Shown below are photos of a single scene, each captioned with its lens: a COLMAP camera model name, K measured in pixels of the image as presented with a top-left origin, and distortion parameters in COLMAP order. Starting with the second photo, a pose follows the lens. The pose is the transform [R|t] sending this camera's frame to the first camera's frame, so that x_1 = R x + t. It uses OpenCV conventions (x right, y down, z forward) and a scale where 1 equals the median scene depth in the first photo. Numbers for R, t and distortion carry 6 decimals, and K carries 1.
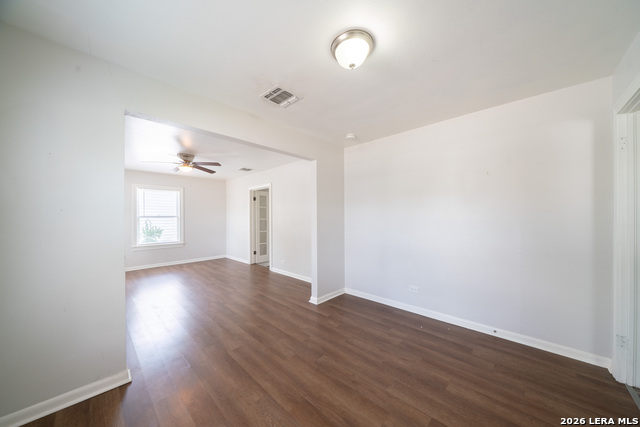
lens RADIAL K [[215.8, 0, 317.6], [0, 215.8, 219.2], [0, 0, 1]] dist [-0.002381, -0.000168]
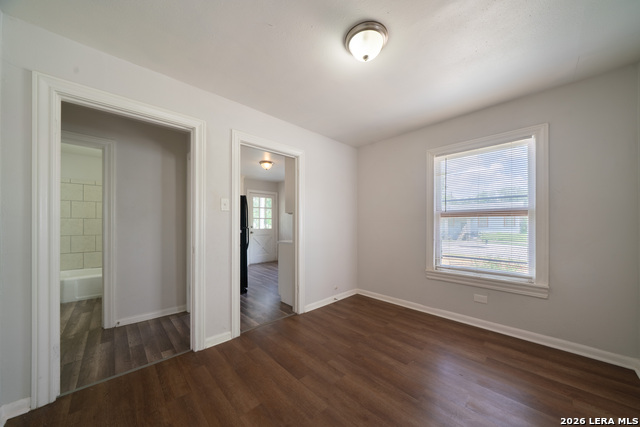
lens RADIAL K [[215.8, 0, 317.6], [0, 215.8, 219.2], [0, 0, 1]] dist [-0.002381, -0.000168]
pose [[-0.999618, 0.006707, 0.026796, 0.353554], [0.006577, 0.999966, -0.004932, 0.046528], [-0.026829, -0.004754, -0.999629, 1.988116]]
